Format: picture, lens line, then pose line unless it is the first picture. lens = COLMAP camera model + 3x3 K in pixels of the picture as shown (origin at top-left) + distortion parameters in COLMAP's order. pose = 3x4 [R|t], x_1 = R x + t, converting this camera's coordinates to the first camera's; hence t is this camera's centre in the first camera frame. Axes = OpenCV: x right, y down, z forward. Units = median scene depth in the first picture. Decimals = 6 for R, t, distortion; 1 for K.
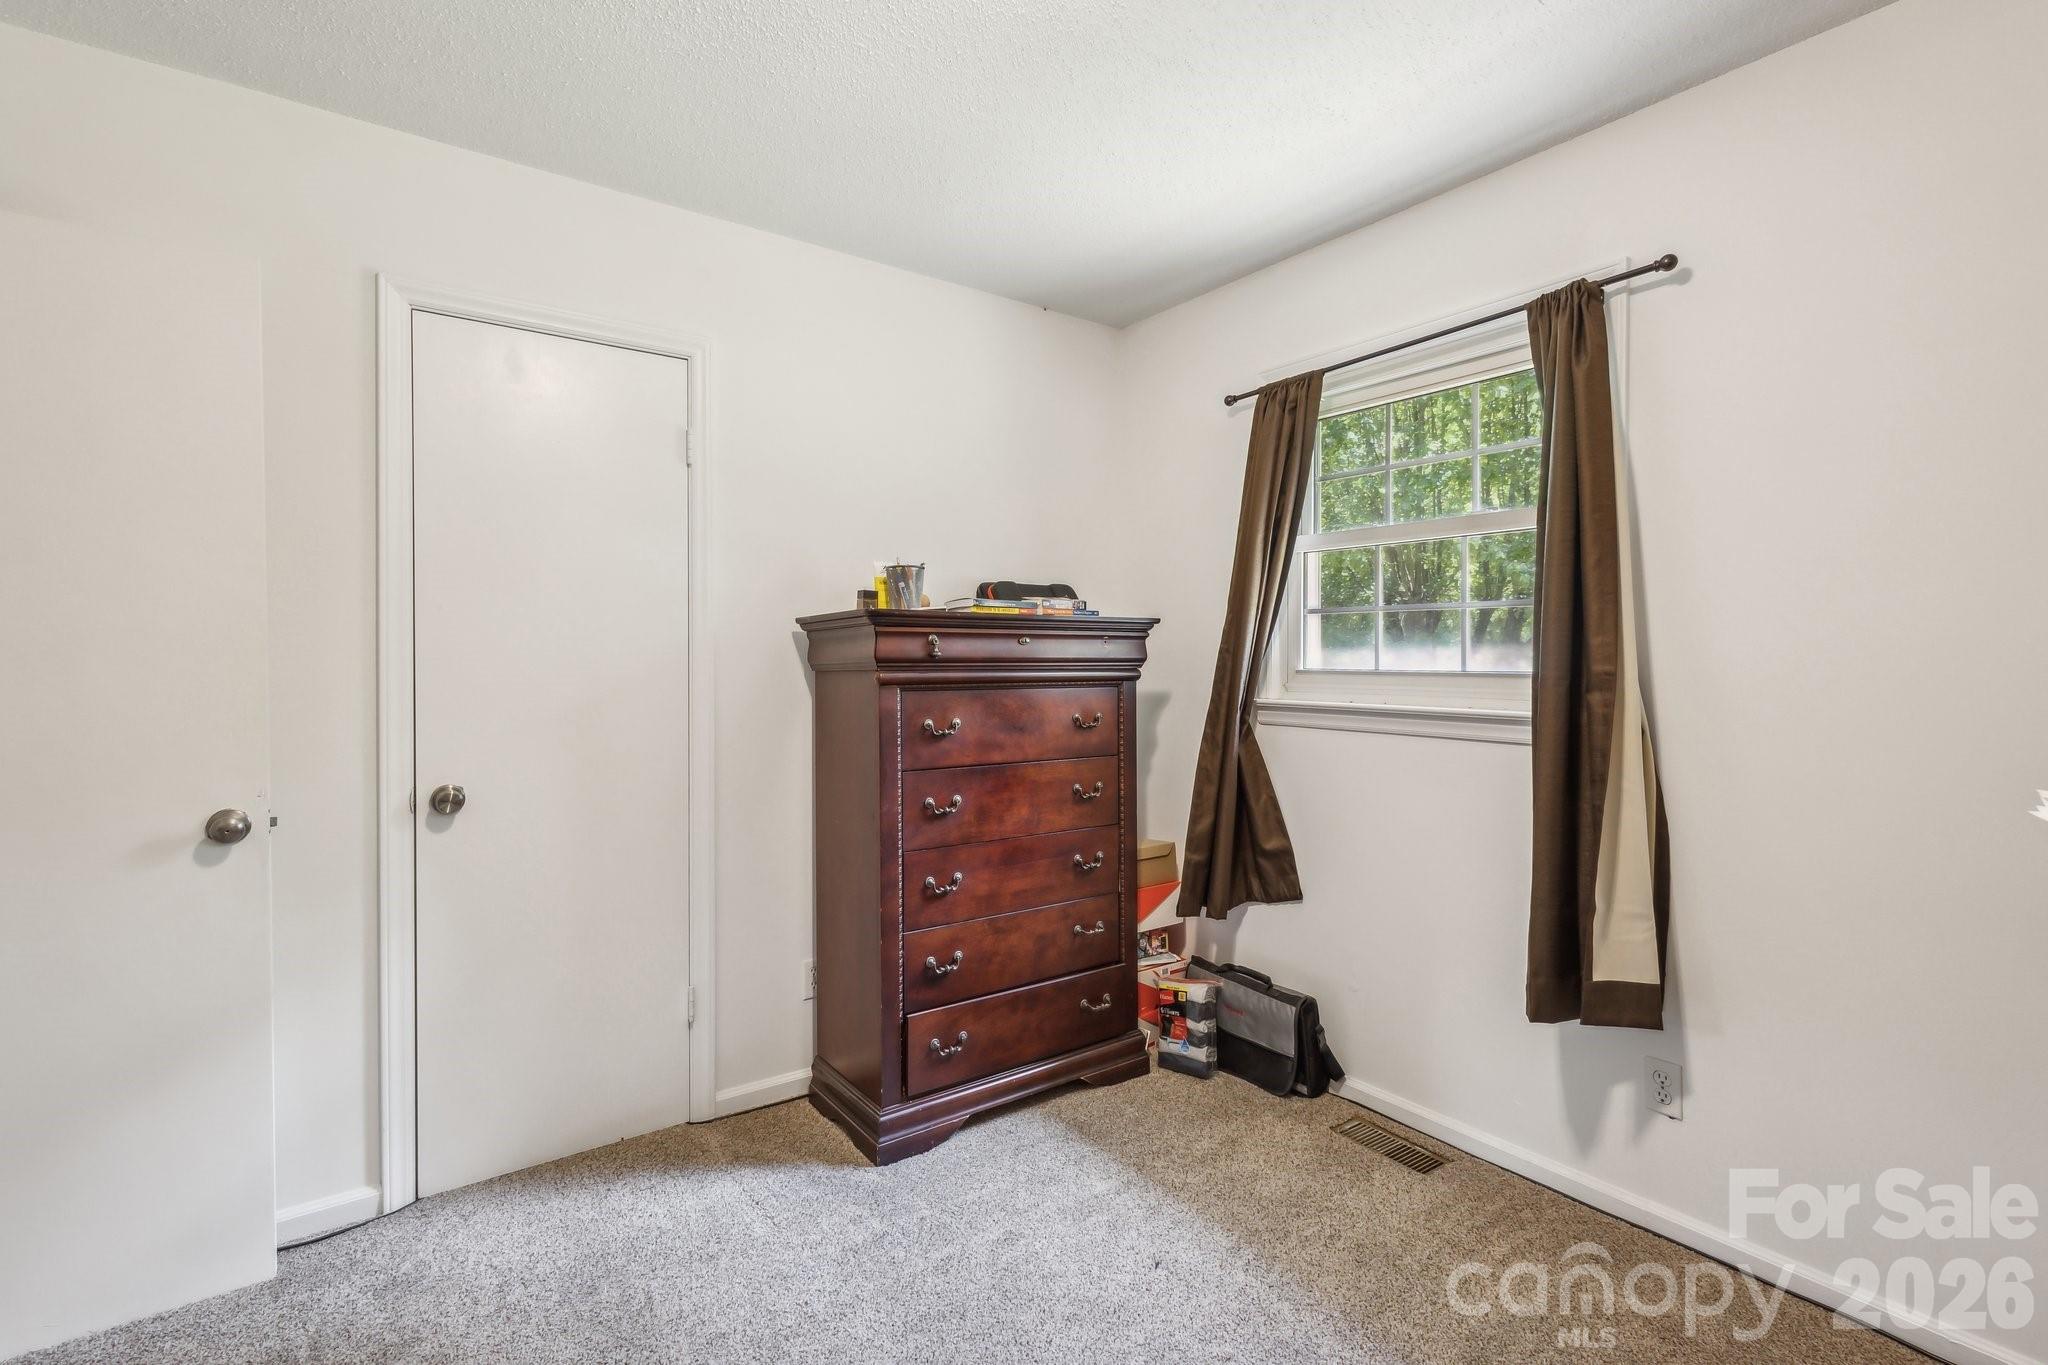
lens RADIAL K [[928.5, 0, 1024.7], [0, 928.5, 665.8], [0, 0, 1]] dist [0.000620, -0.000002]
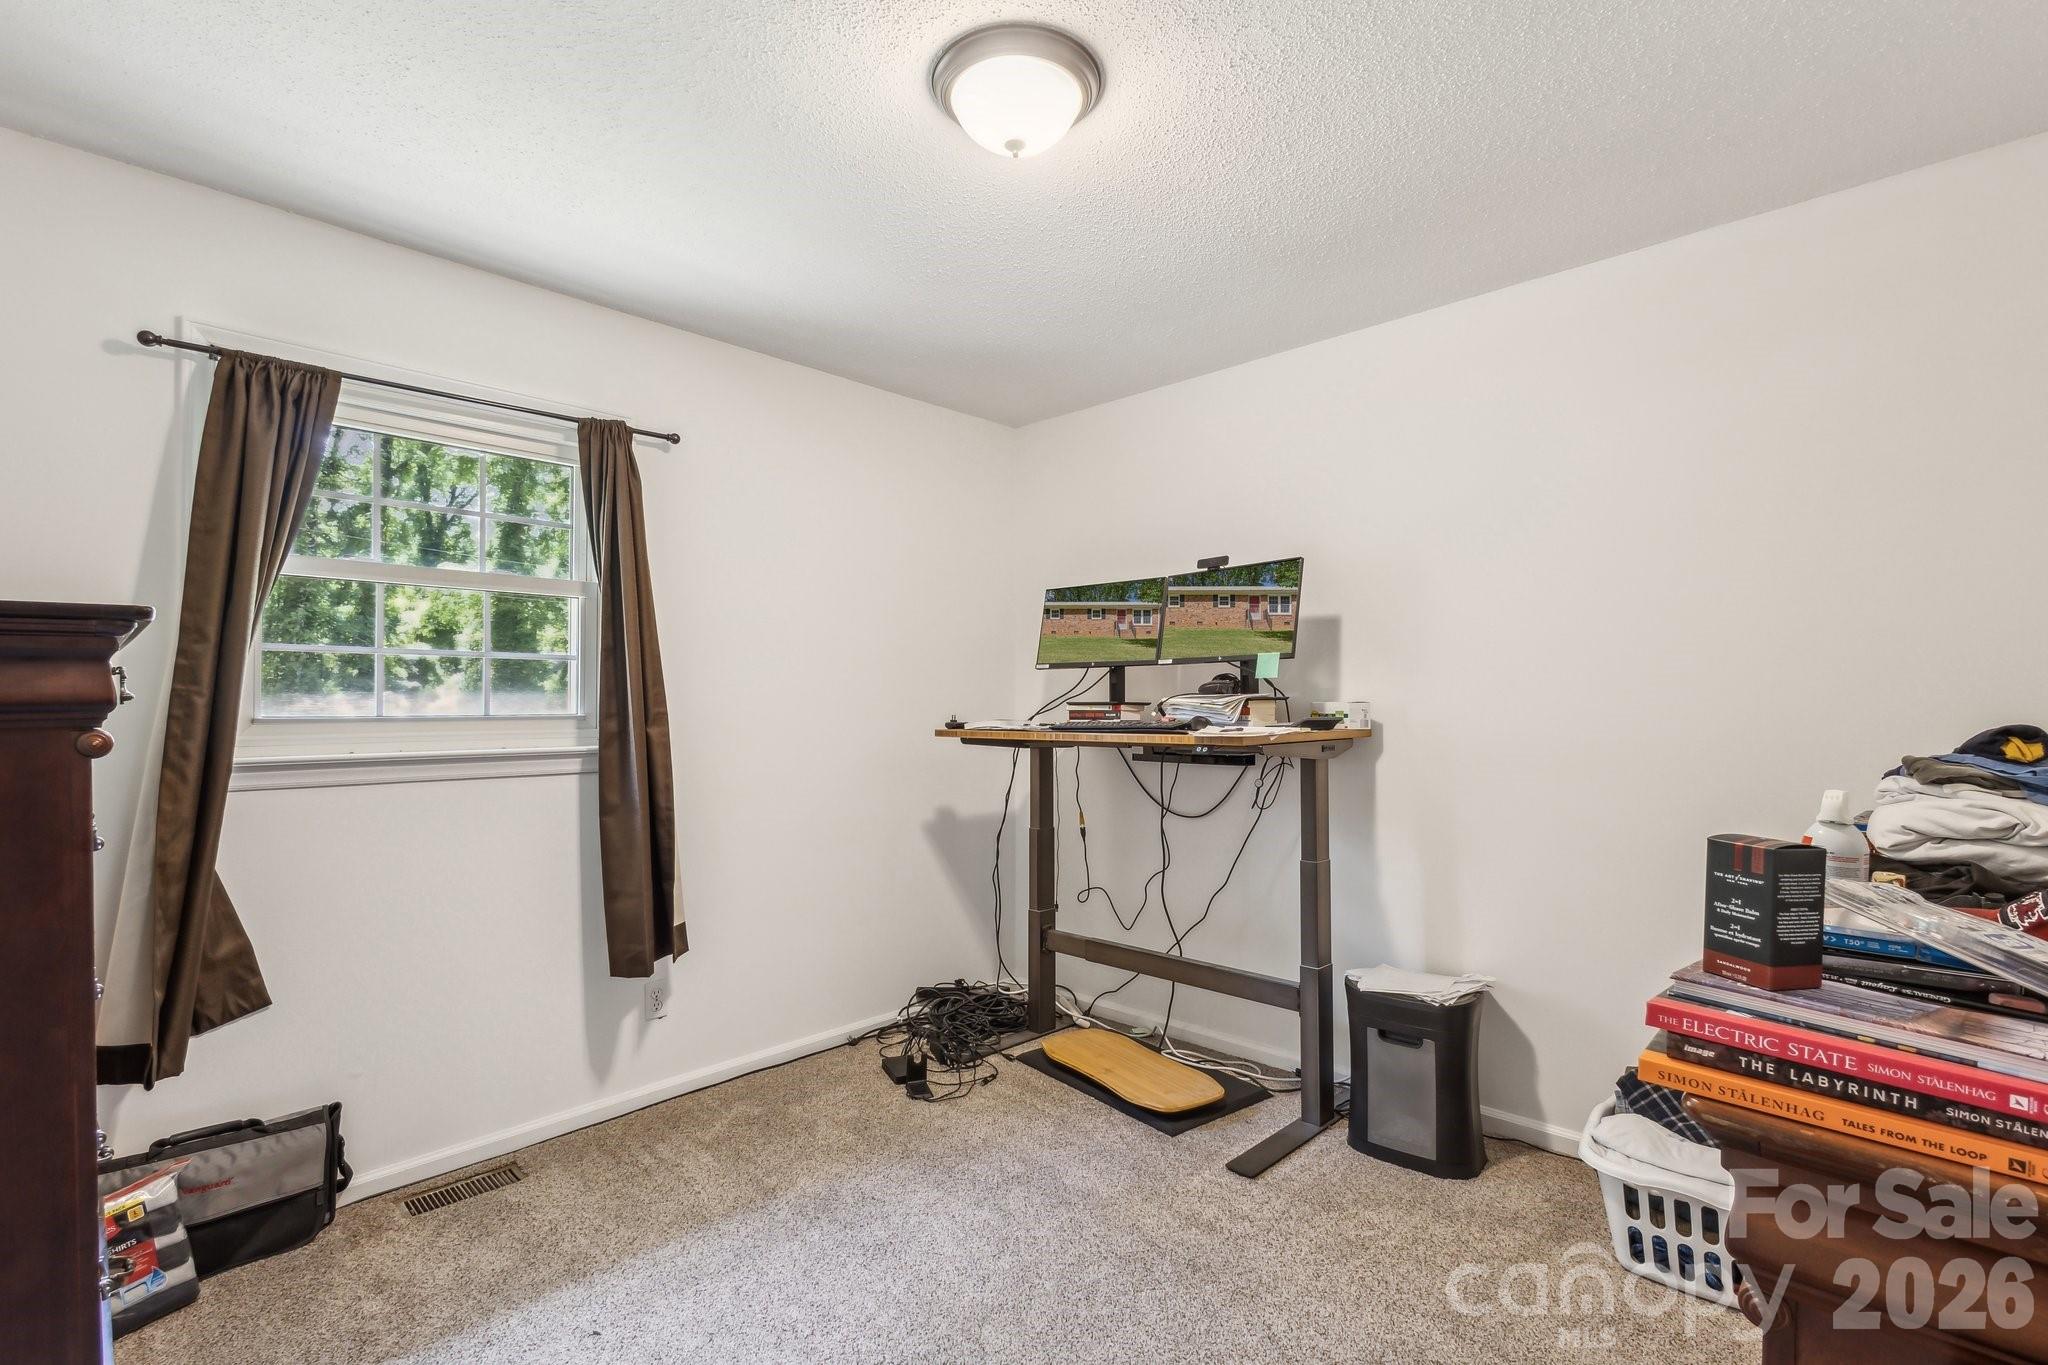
lens RADIAL K [[940.5, 0, 1024.0], [0, 940.5, 682.5], [0, 0, 1]] dist [0.008131, -0.004058]
pose [[-0.173857, 0.016852, 0.984627, -0.653678], [0.007974, 0.999845, -0.015704, -0.009608], [-0.984739, 0.005121, -0.173965, 0.520596]]
